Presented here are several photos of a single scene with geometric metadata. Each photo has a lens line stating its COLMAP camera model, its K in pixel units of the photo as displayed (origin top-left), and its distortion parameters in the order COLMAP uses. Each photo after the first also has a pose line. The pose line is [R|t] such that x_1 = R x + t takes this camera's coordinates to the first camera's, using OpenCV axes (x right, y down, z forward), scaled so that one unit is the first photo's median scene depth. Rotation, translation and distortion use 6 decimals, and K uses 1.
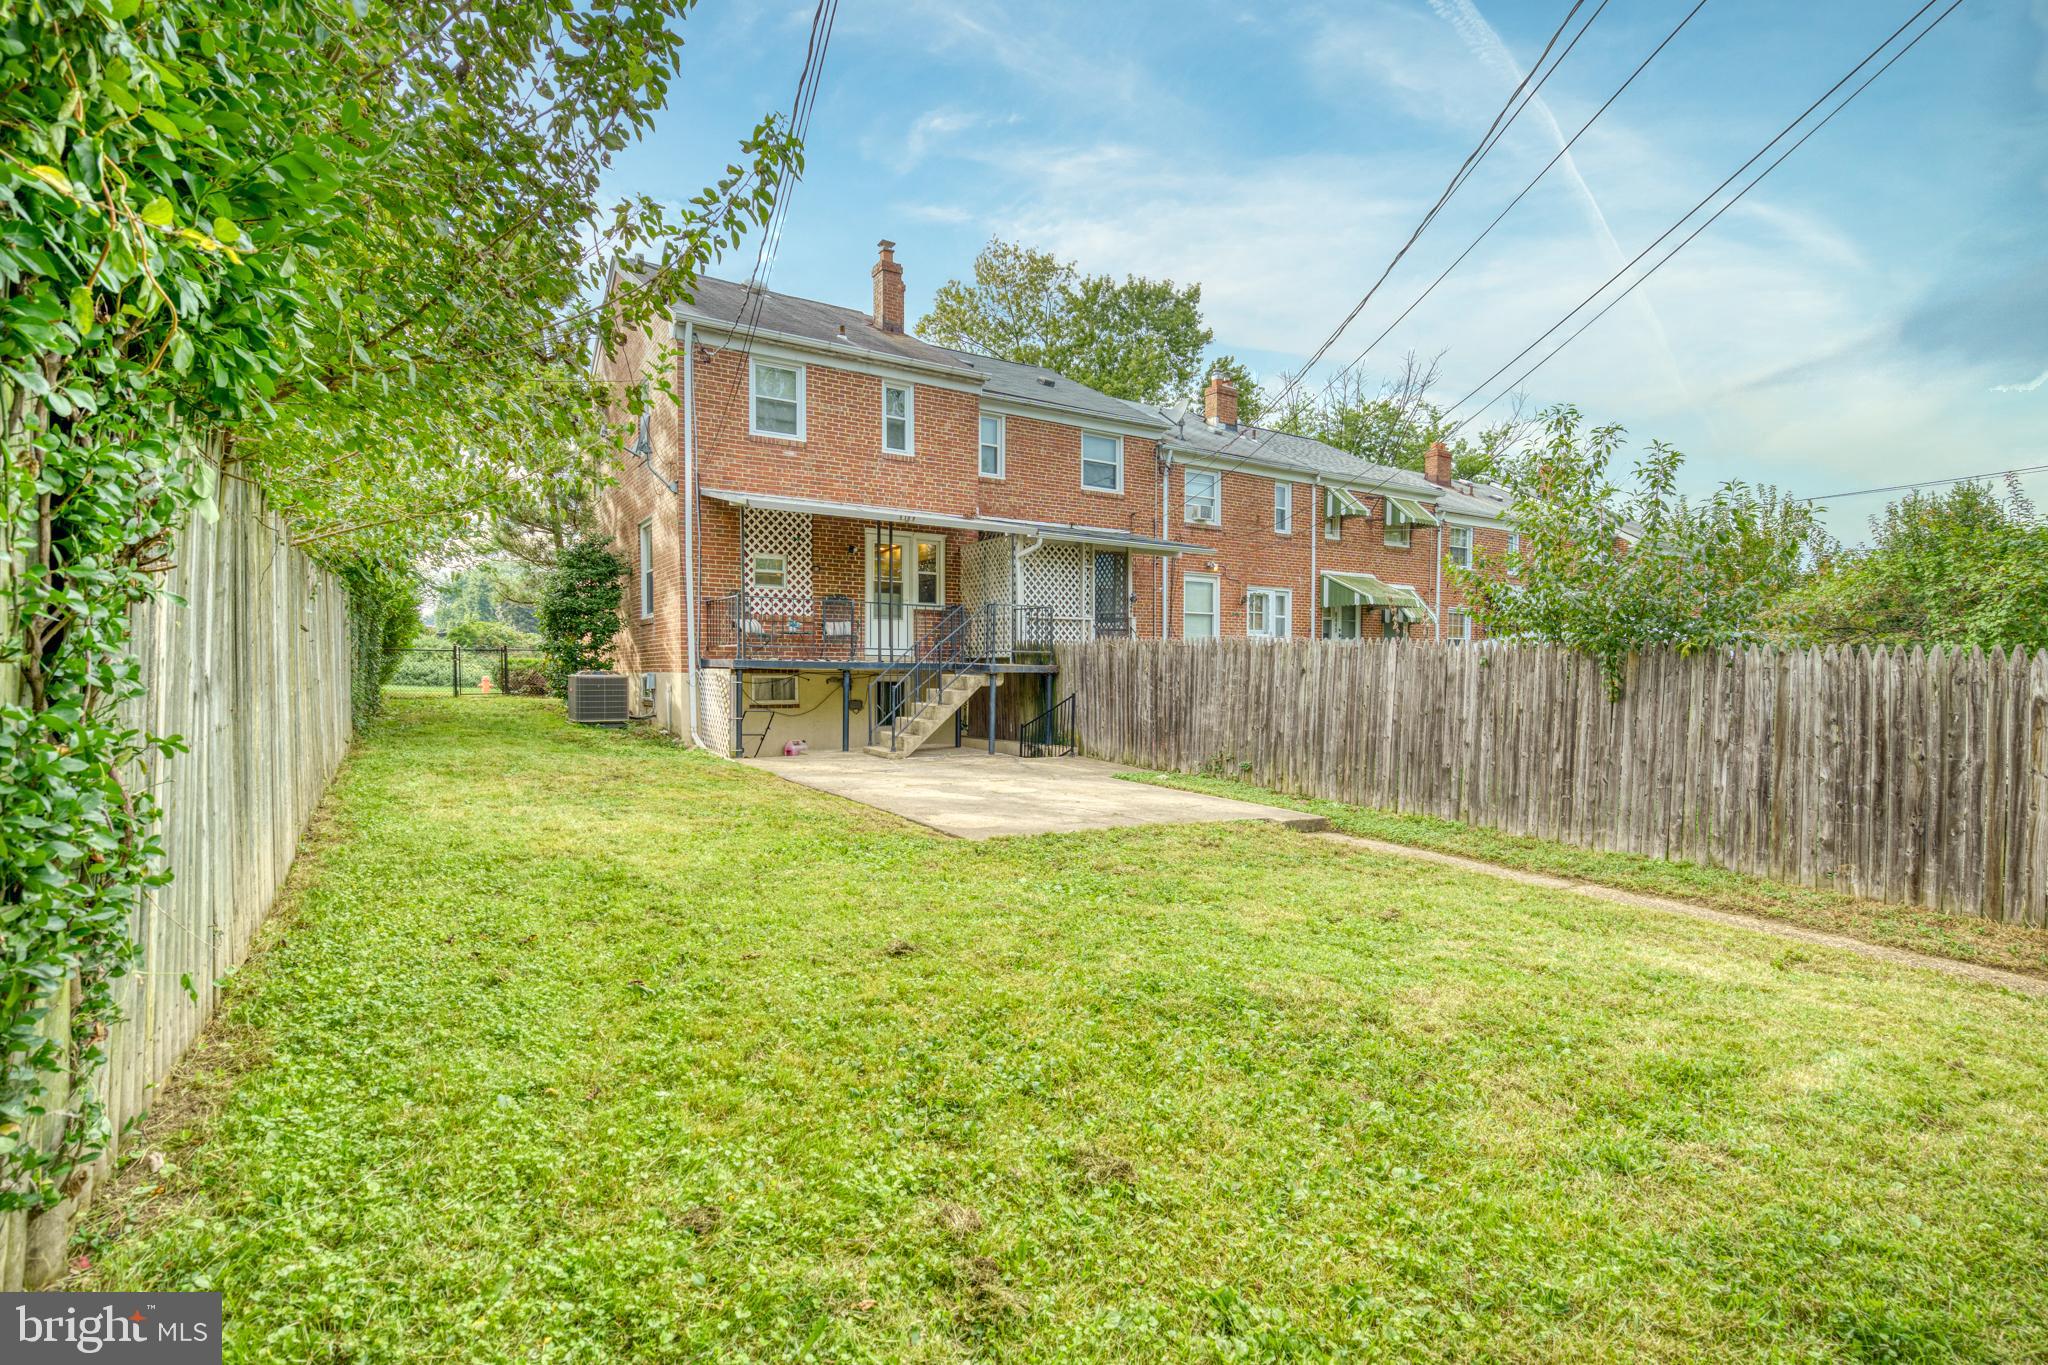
lens RADIAL K [[938.0, 0, 1024.0], [0, 938.0, 682.5], [0, 0, 1]] dist [-0.000275, 0.000072]
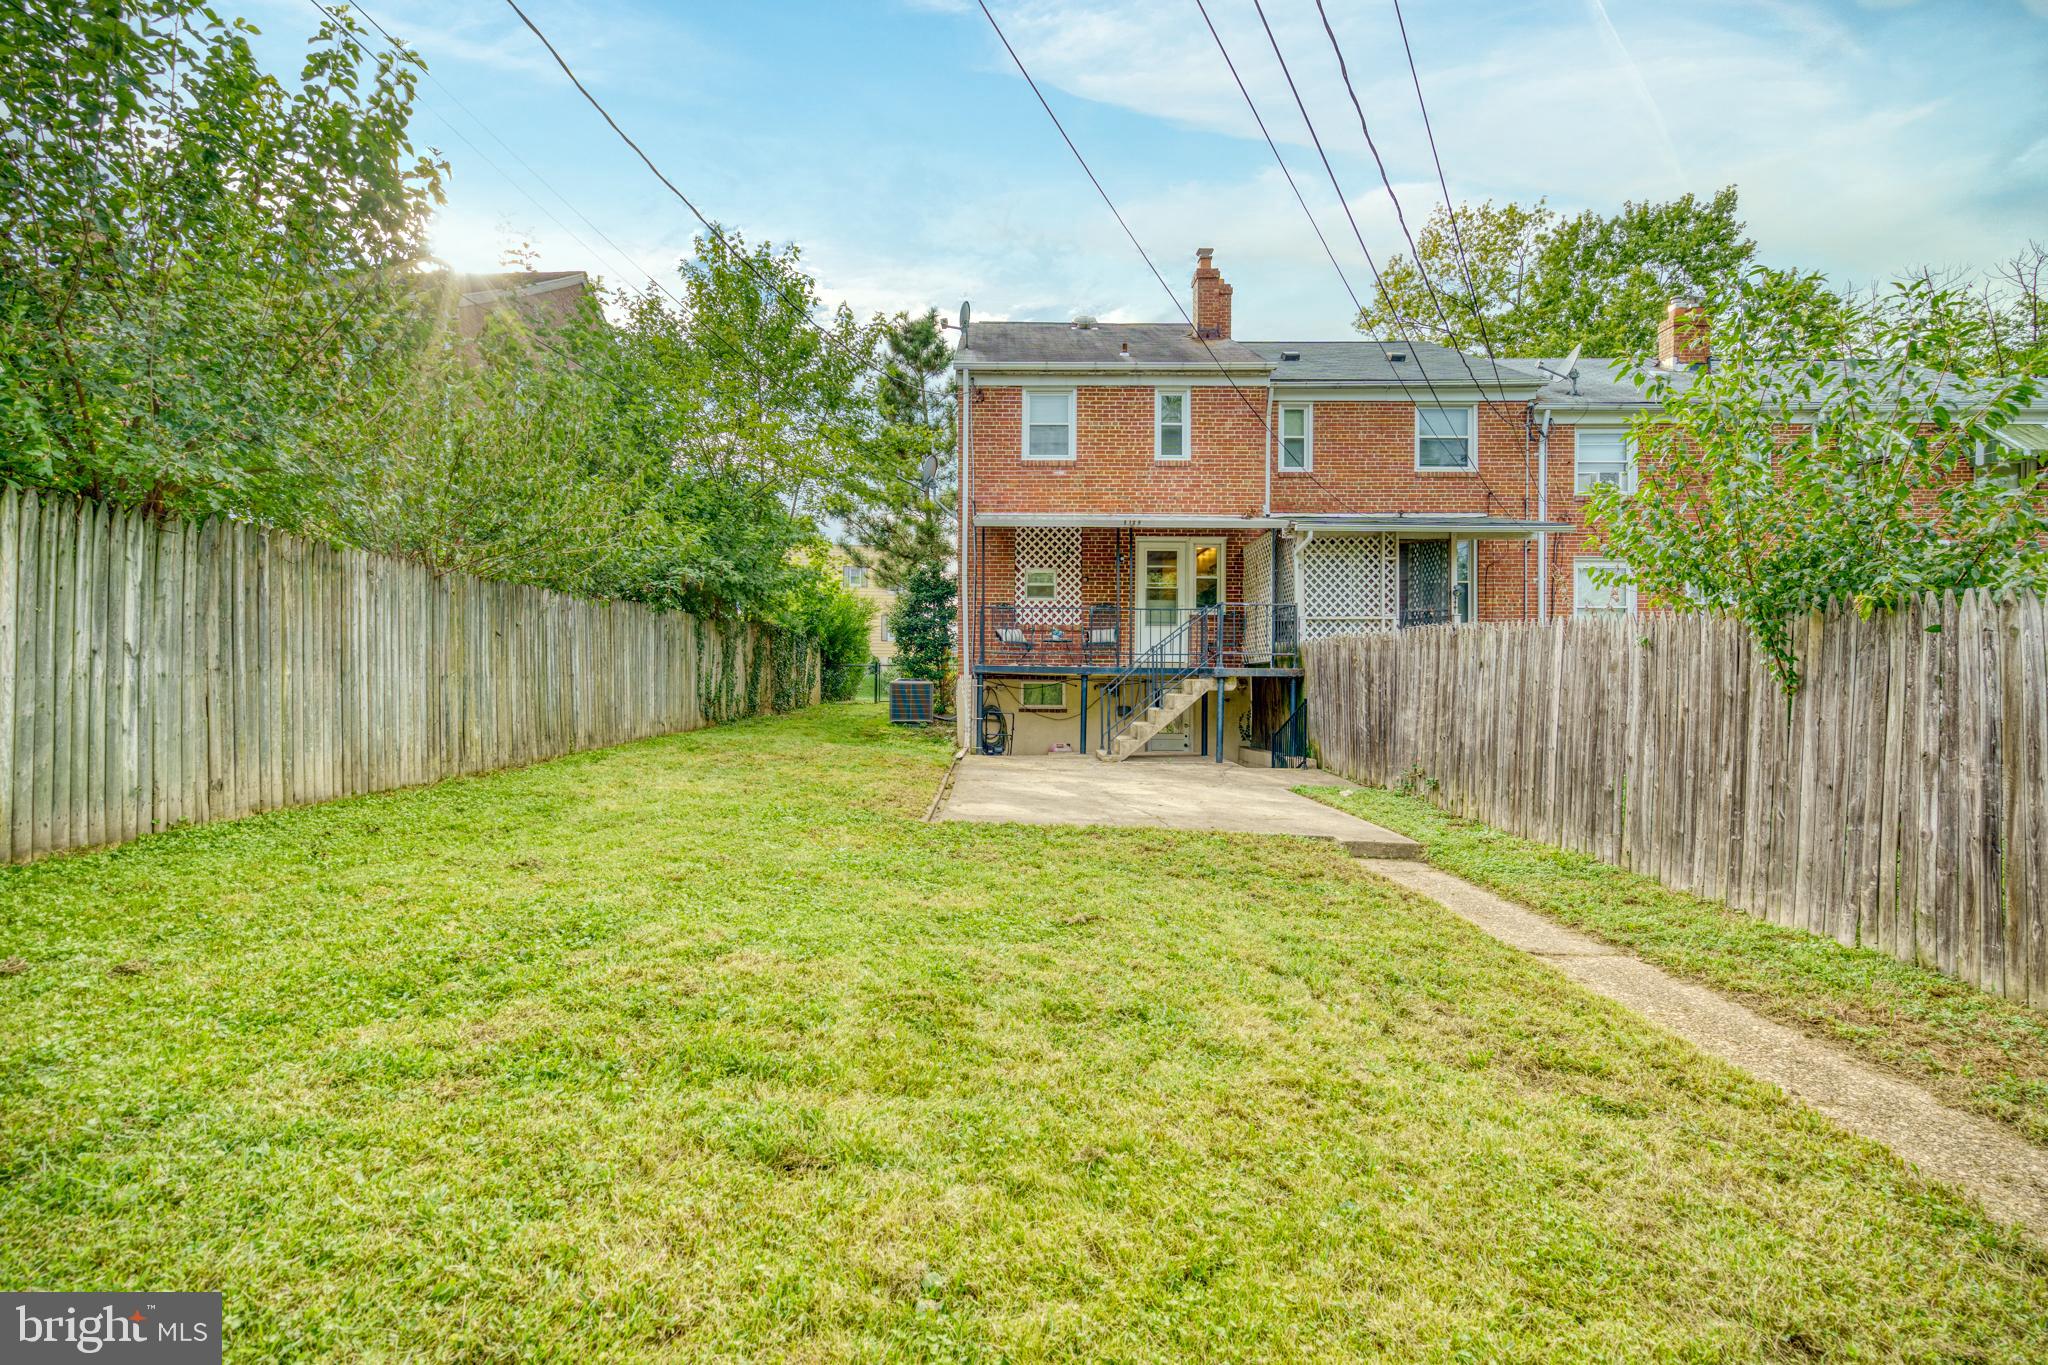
lens RADIAL K [[949.8, 0, 1028.3], [0, 949.8, 683.4], [0, 0, 1]] dist [0.001855, 0.000766]
pose [[0.829601, -0.001999, -0.558352, 0.323531], [-0.013354, 0.999637, -0.023421, 0.020588], [0.558196, 0.026886, 0.829273, 0.091374]]
